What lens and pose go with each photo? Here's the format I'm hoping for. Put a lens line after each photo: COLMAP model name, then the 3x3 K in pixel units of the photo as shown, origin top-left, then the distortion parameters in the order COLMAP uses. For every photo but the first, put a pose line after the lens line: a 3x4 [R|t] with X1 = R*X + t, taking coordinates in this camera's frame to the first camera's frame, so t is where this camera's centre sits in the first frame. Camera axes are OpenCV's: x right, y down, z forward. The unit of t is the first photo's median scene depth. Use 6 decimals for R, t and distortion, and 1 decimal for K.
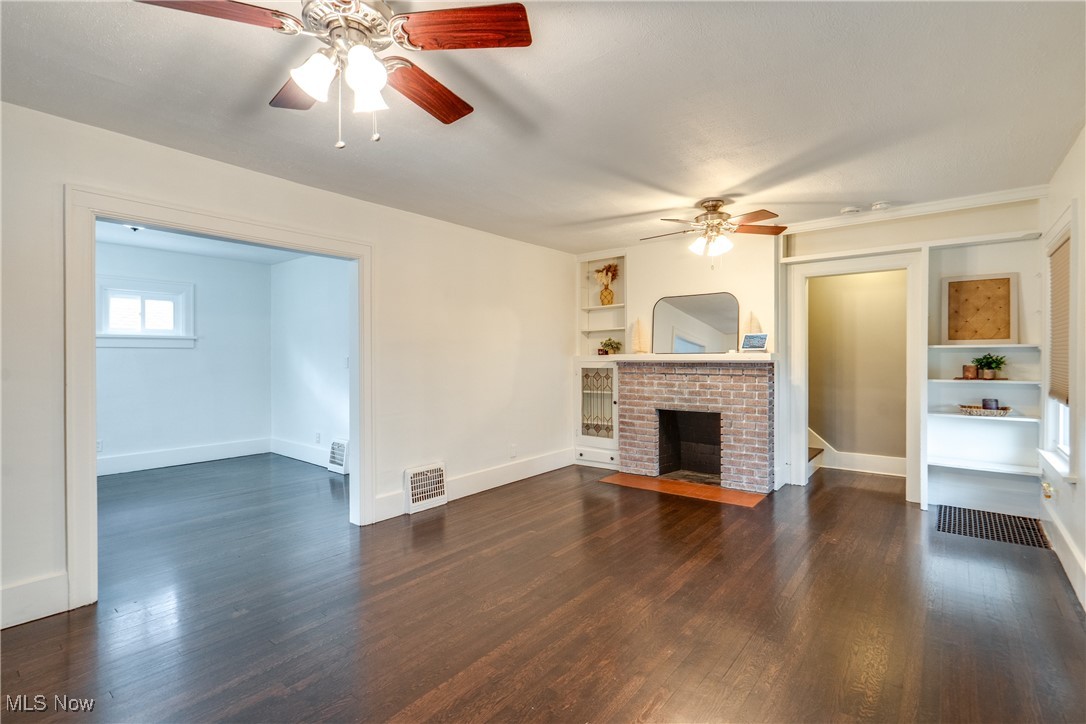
lens RADIAL K [[501.6, 0, 537.6], [0, 501.6, 360.3], [0, 0, 1]] dist [-0.005832, -0.000103]
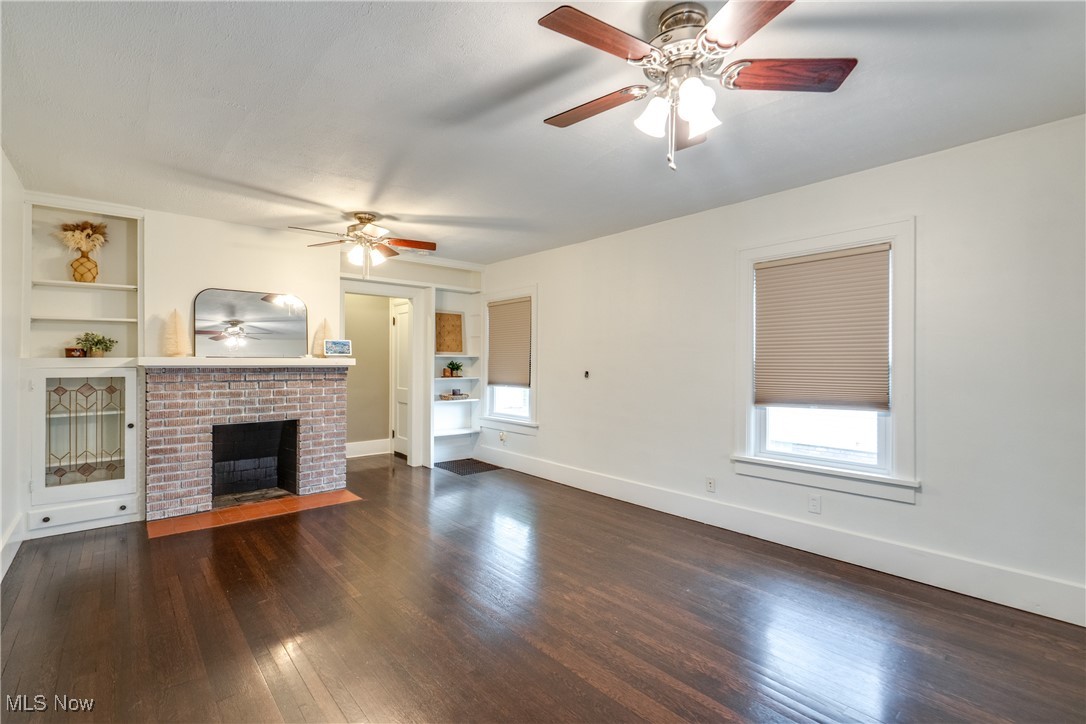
lens RADIAL K [[501.6, 0, 537.6], [0, 501.6, 362.8], [0, 0, 1]] dist [-0.005832, -0.000103]
pose [[0.174612, 0.004720, 0.984626, -0.483254], [0.002697, 0.999982, -0.005271, 0.001793], [-0.984634, 0.003576, 0.174596, 0.354999]]
